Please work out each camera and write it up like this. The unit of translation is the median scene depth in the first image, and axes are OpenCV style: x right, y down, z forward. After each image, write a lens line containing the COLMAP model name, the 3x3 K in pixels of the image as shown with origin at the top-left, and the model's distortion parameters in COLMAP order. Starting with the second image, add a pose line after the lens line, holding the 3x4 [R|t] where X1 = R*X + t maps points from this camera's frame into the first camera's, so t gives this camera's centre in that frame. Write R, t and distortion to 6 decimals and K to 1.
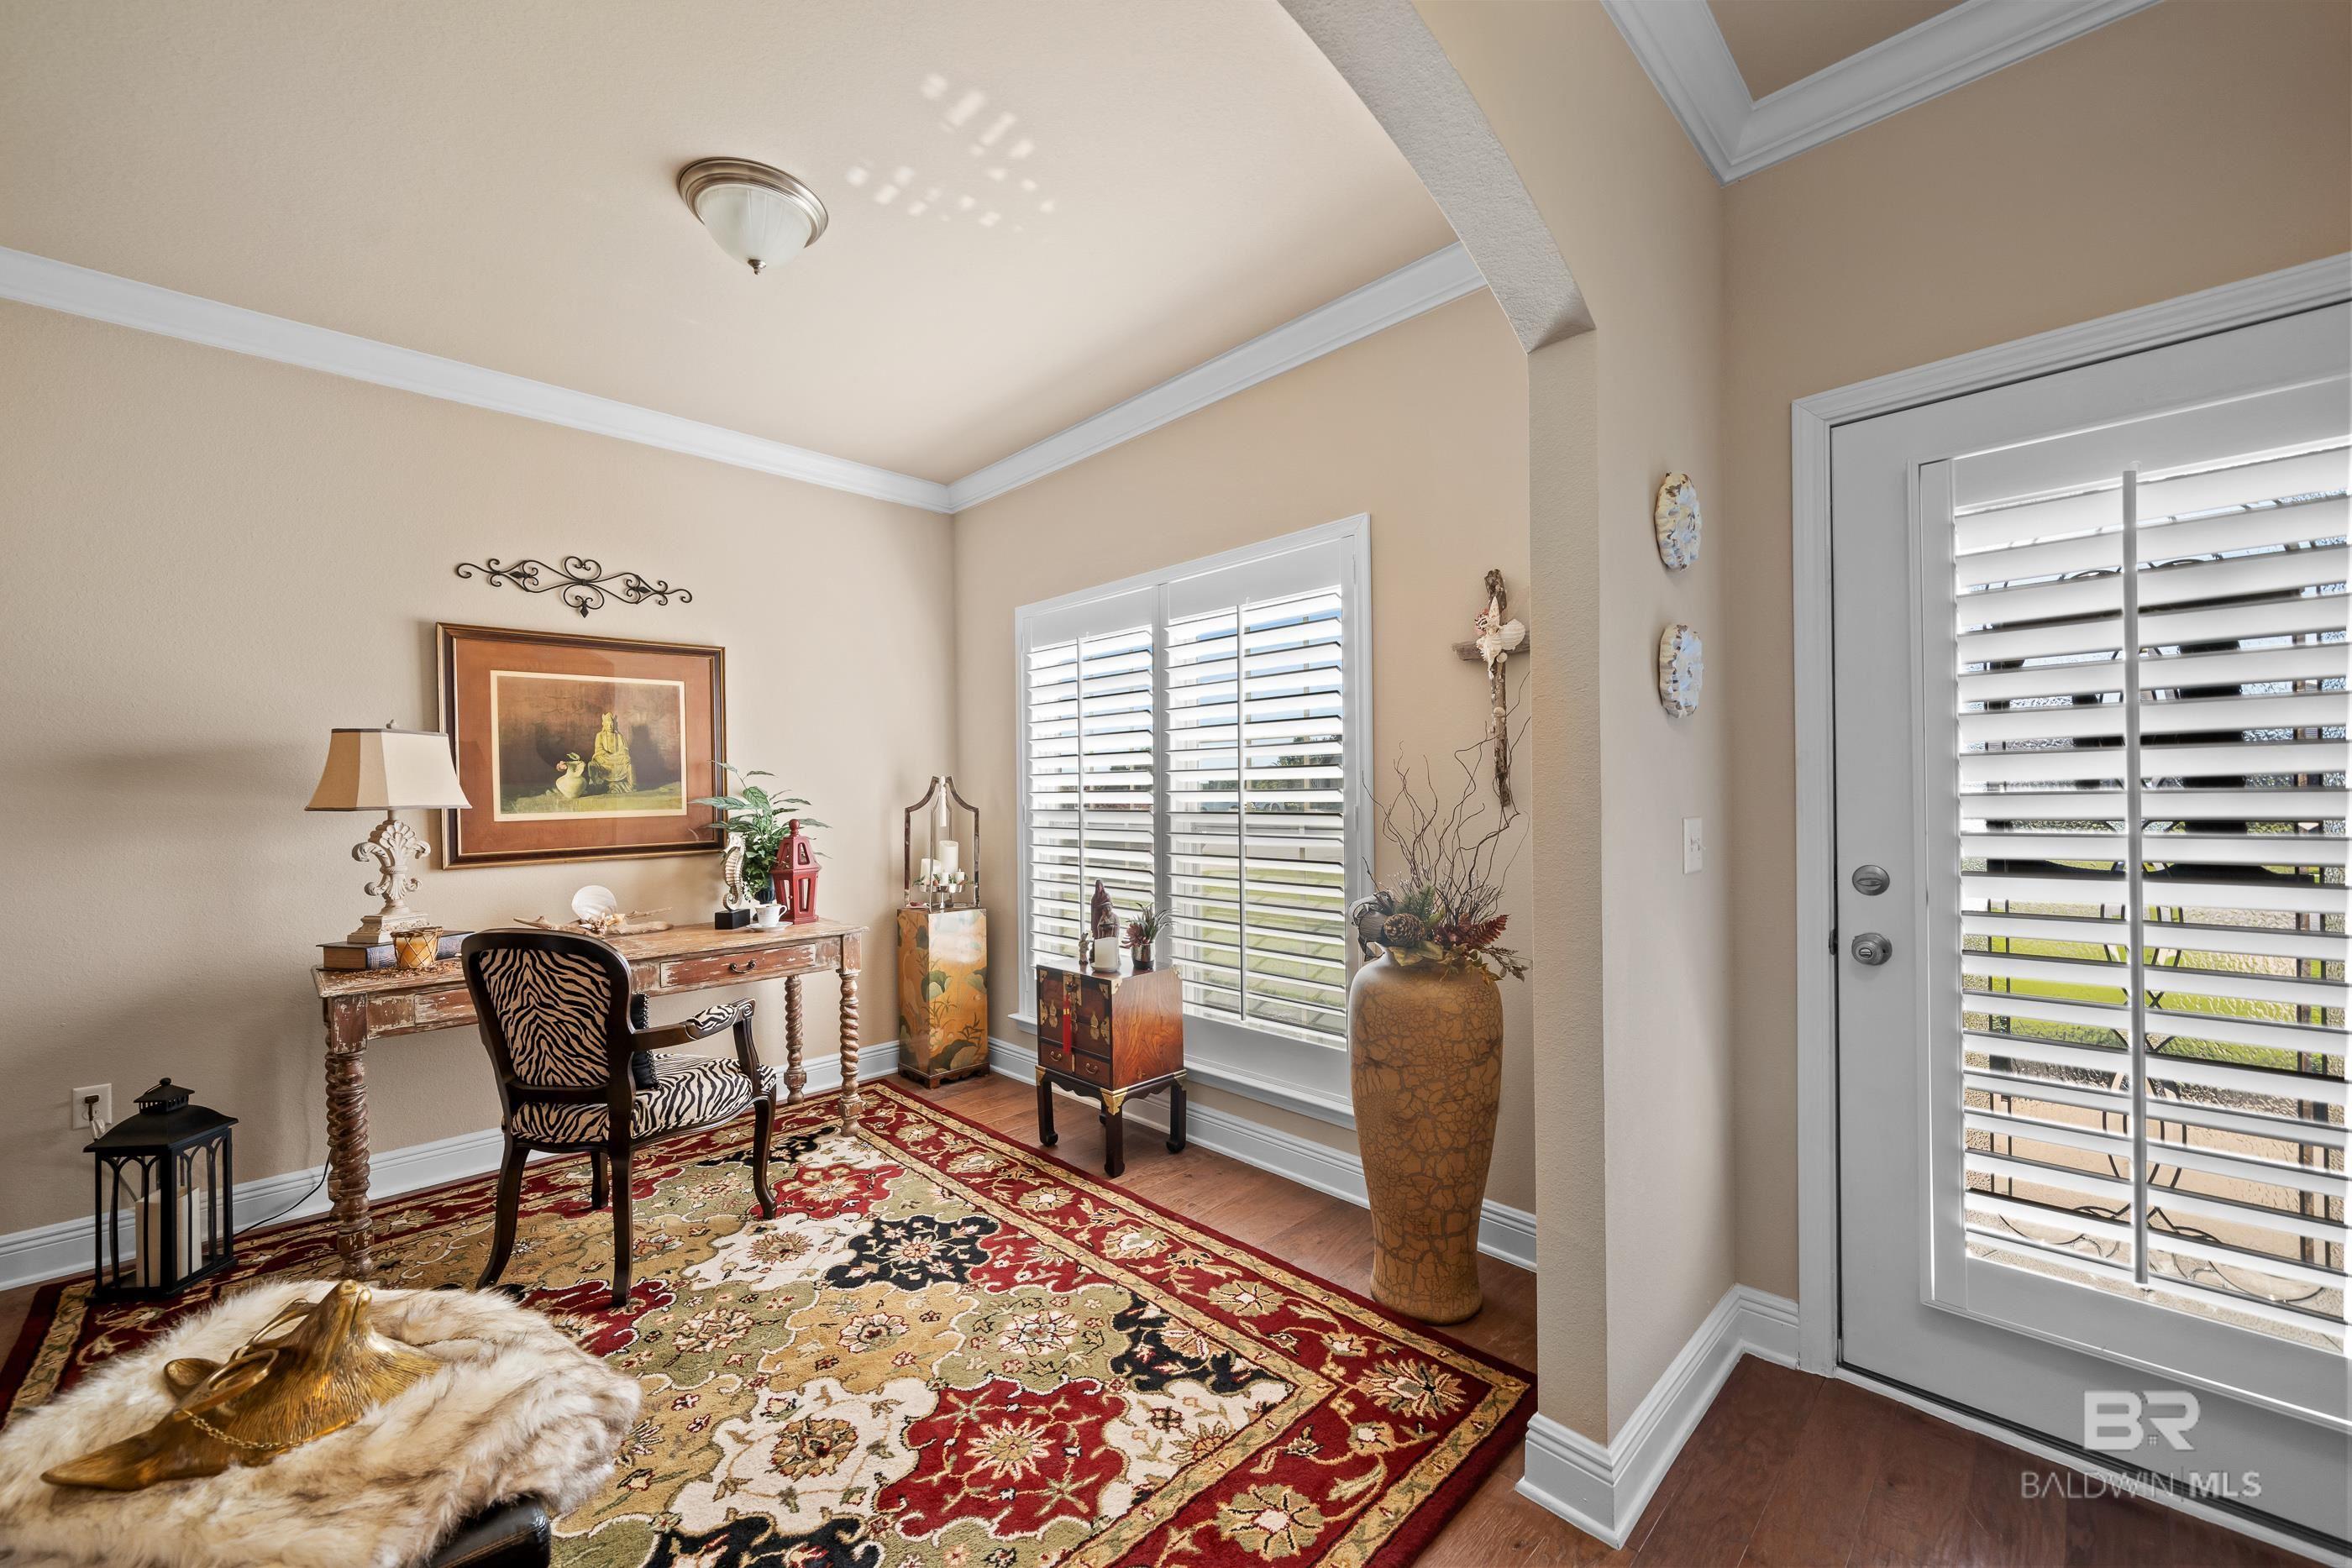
lens RADIAL K [[967.6, 0, 1194.8], [0, 967.6, 789.5], [0, 0, 1]] dist [-0.001006, -0.000969]
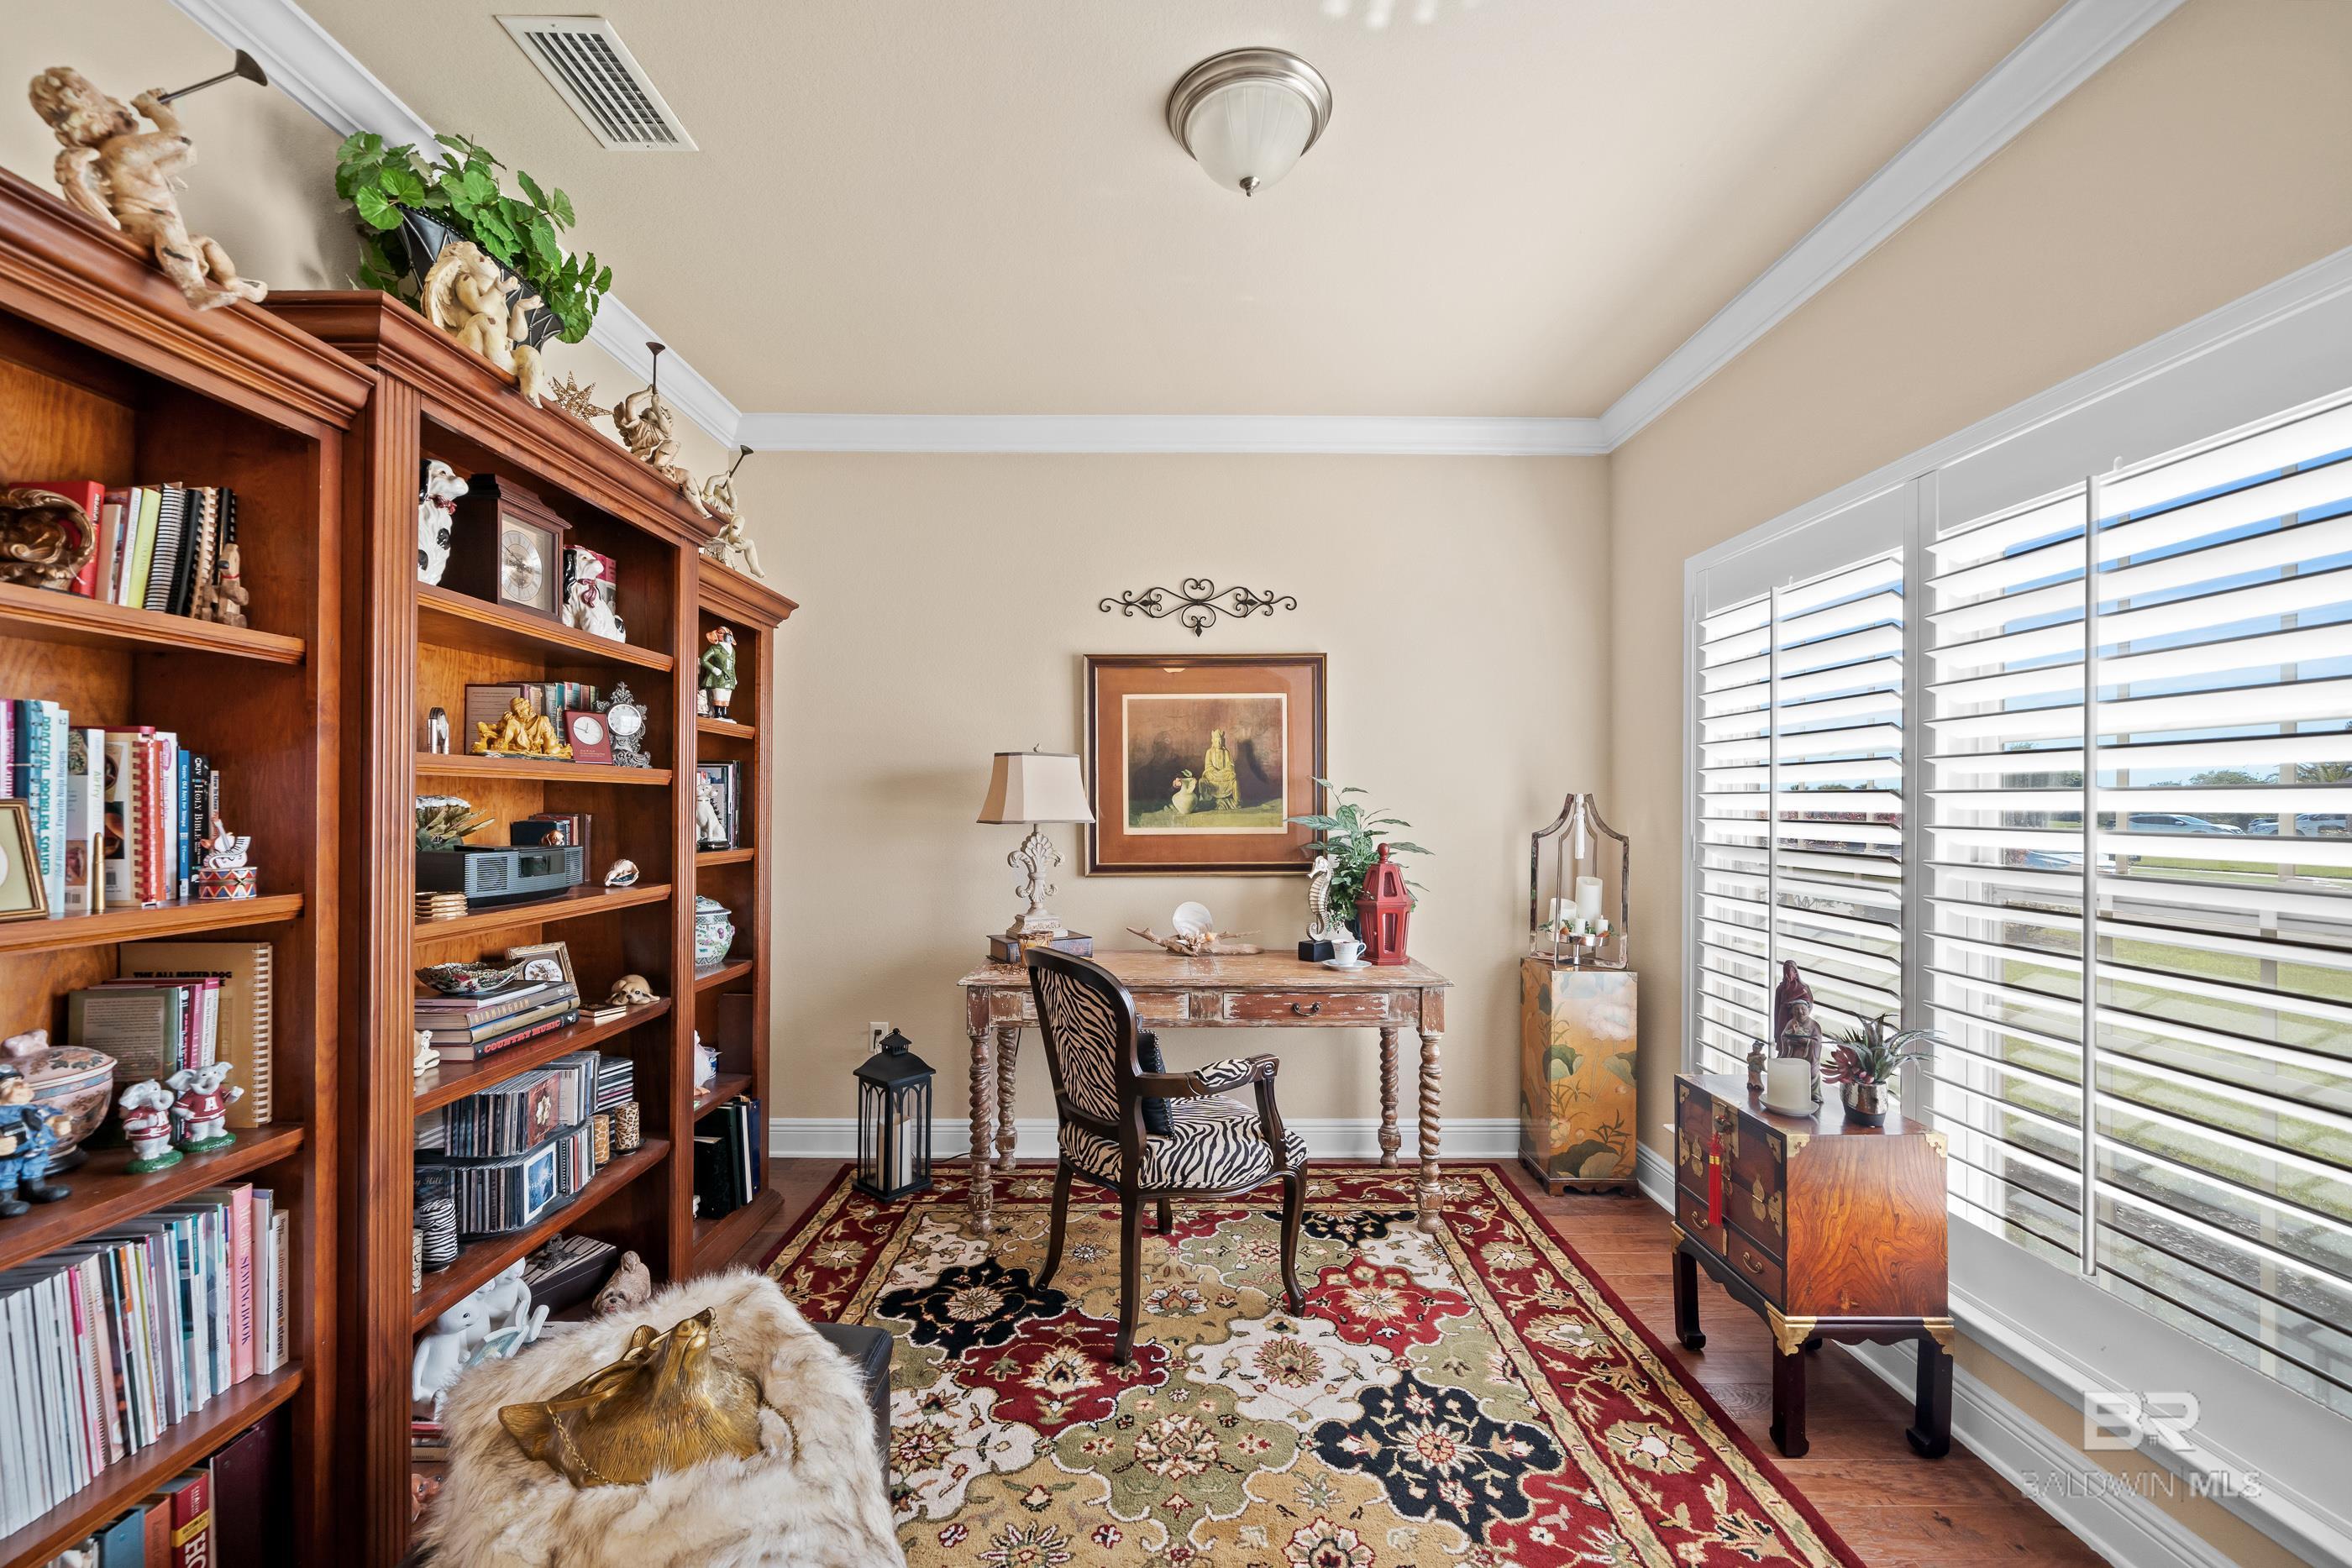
lens RADIAL K [[967.6, 0, 1136.7], [0, 967.6, 798.9], [0, 0, 1]] dist [-0.001006, -0.000969]
pose [[0.696625, 0.012635, -0.717324, 0.060608], [-0.009927, 0.999919, 0.007972, -0.015689], [0.717366, 0.001567, 0.696694, 0.264319]]
